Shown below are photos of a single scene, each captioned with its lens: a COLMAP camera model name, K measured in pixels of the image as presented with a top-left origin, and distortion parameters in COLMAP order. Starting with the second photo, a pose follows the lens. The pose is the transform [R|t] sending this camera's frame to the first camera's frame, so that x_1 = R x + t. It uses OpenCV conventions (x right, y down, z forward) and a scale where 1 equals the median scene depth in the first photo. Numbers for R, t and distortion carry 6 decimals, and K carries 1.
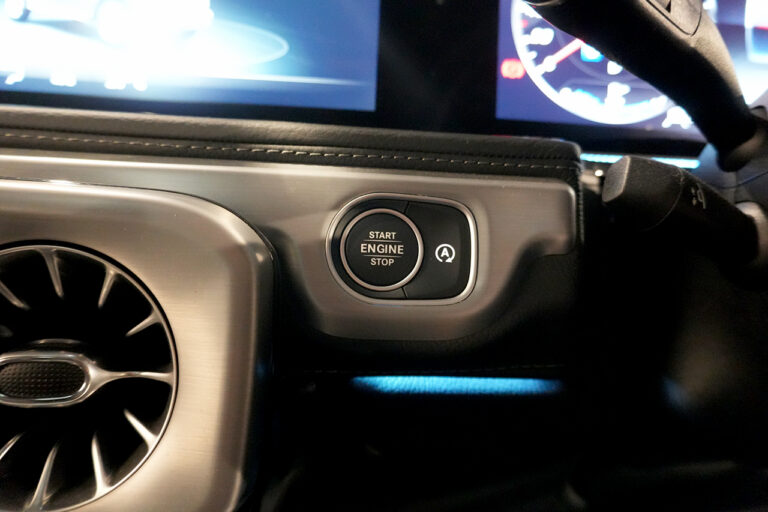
lens RADIAL K [[522.7, 0, 383.6], [0, 522.7, 258.5], [0, 0, 1]] dist [-0.011941, 0.004290]
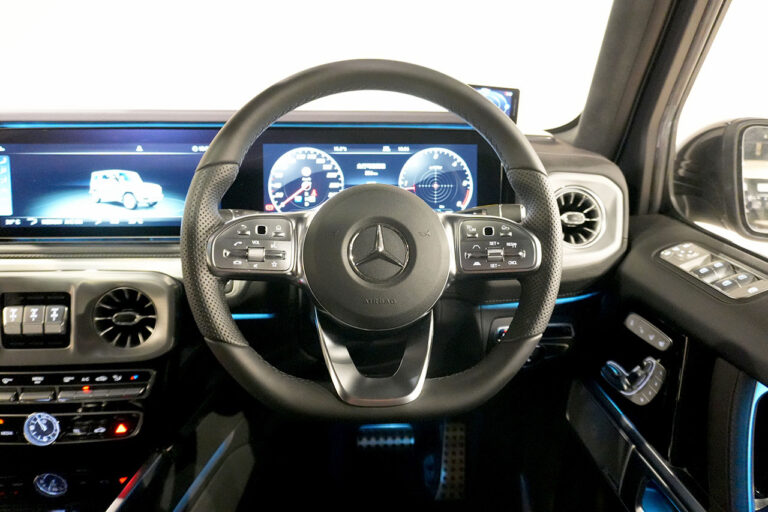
lens RADIAL K [[522.7, 0, 383.7], [0, 522.7, 253.8], [0, 0, 1]] dist [-0.011941, 0.004290]
pose [[0.999015, -0.044177, -0.004089, 1.067975], [0.044366, 0.994624, 0.093567, -0.429939], [-0.000066, -0.093656, 0.995605, -2.285706]]
